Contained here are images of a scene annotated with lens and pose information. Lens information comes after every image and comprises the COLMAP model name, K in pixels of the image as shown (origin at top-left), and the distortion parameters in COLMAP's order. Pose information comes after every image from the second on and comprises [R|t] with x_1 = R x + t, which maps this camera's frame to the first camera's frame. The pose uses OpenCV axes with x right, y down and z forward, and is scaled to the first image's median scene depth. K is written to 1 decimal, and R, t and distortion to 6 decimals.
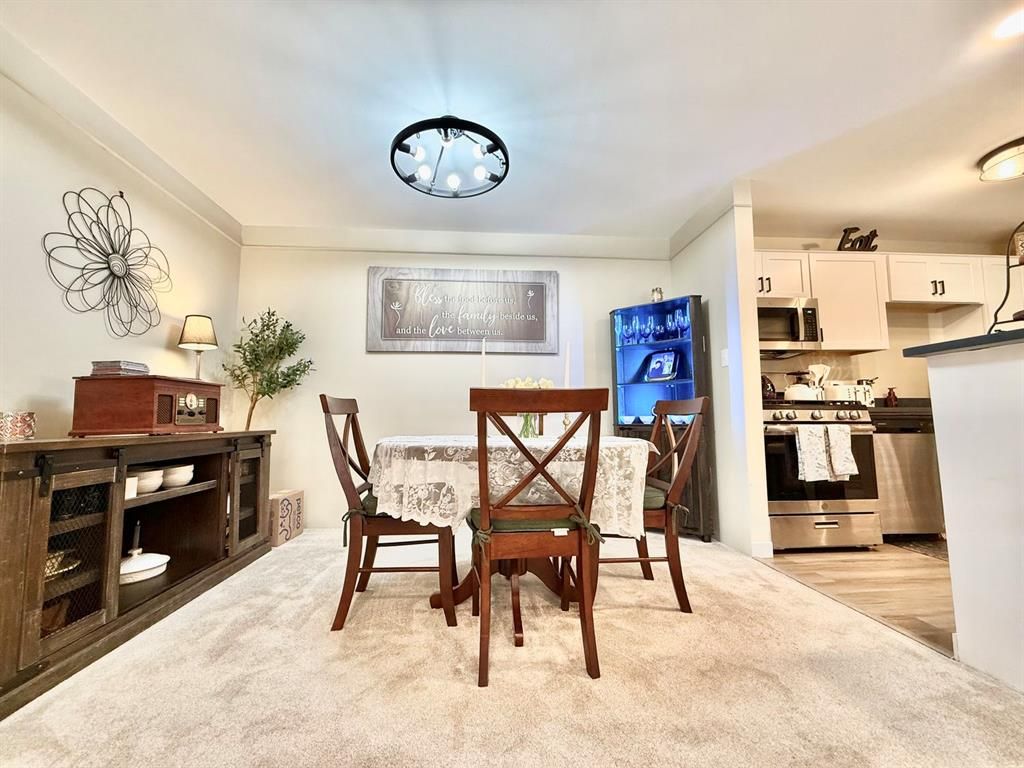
lens RADIAL K [[406.9, 0, 508.4], [0, 406.9, 384.1], [0, 0, 1]] dist [0.000178, -0.000027]
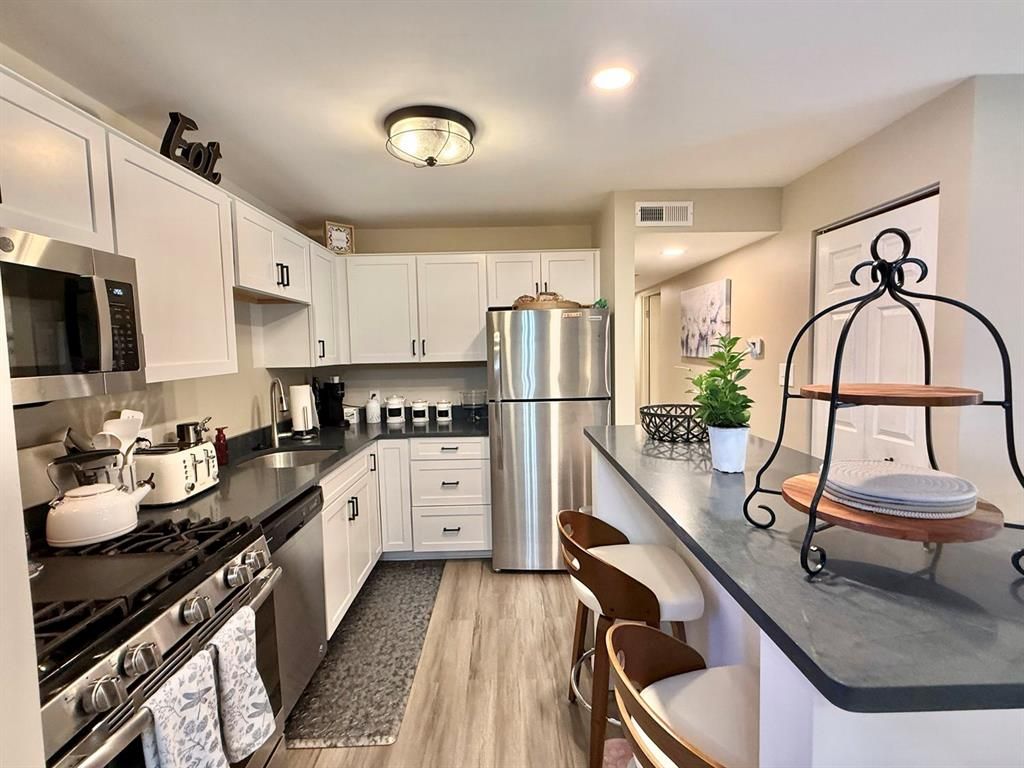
lens RADIAL K [[471.1, 0, 512.0], [0, 471.1, 384.0], [0, 0, 1]] dist [0.001452, 0.000018]
pose [[0.062502, -0.063015, 0.996054, 0.291562], [-0.087407, 0.993825, 0.068358, -0.141671], [-0.994210, -0.091335, 0.056608, 0.551296]]
